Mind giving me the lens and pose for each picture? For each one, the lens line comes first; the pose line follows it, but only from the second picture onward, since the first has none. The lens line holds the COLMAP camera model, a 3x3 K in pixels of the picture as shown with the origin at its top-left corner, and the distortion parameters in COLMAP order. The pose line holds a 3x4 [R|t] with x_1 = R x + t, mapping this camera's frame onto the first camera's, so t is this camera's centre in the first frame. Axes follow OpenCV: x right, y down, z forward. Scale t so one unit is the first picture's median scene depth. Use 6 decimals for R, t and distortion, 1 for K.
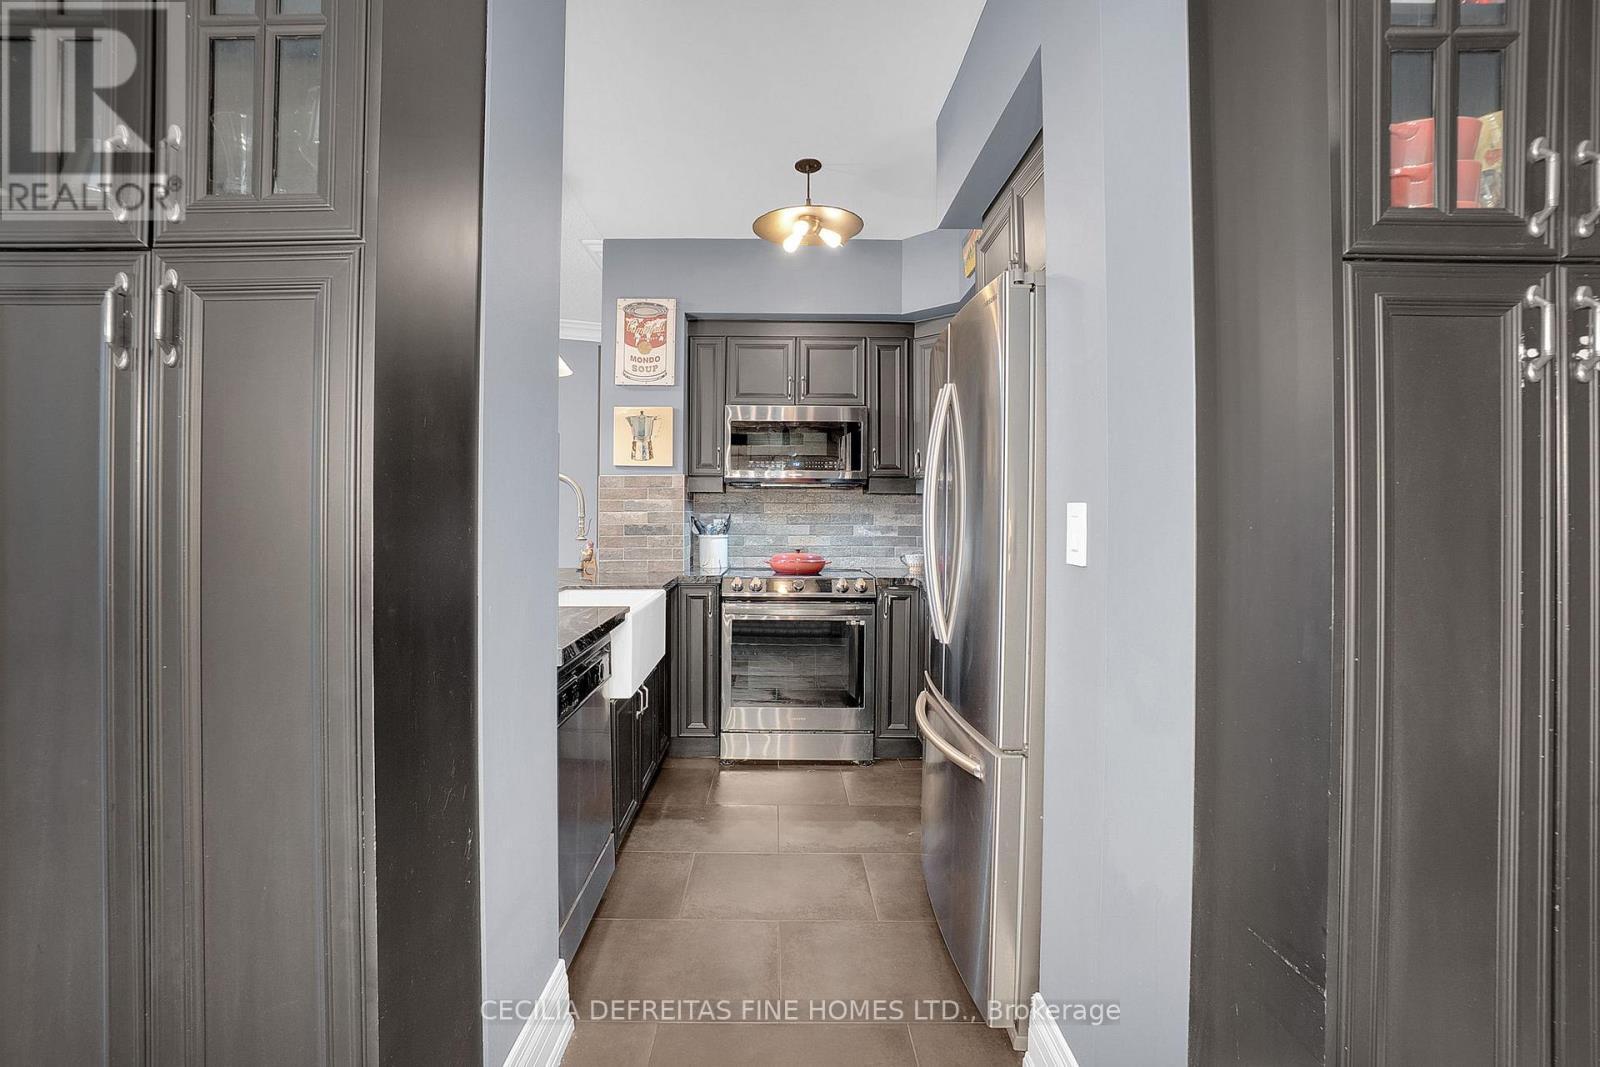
lens RADIAL K [[726.4, 0, 767.3], [0, 726.4, 509.5], [0, 0, 1]] dist [-0.028574, 0.000126]
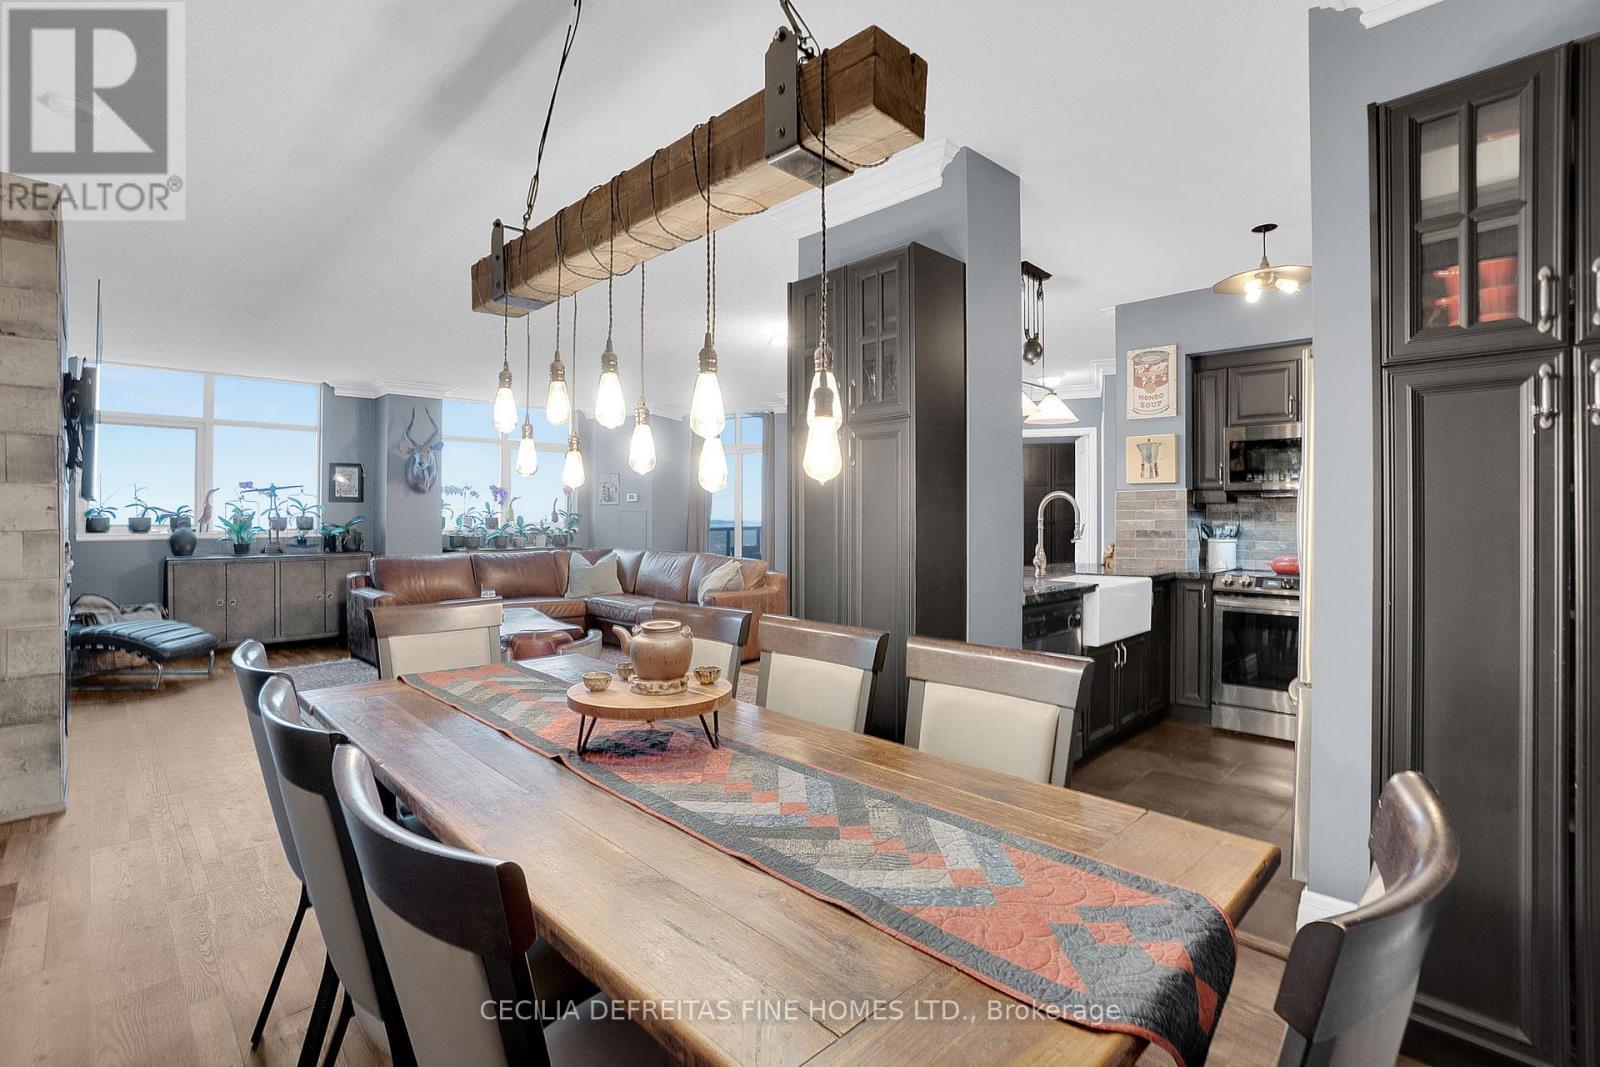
lens RADIAL K [[786.4, 0, 803.0], [0, 786.4, 518.5], [0, 0, 1]] dist [-0.077130, 0.000211]
pose [[0.726266, -0.005024, -0.687395, 0.305948], [0.004504, 0.999987, -0.002549, 0.002178], [0.687399, -0.001245, 0.726279, -0.371251]]
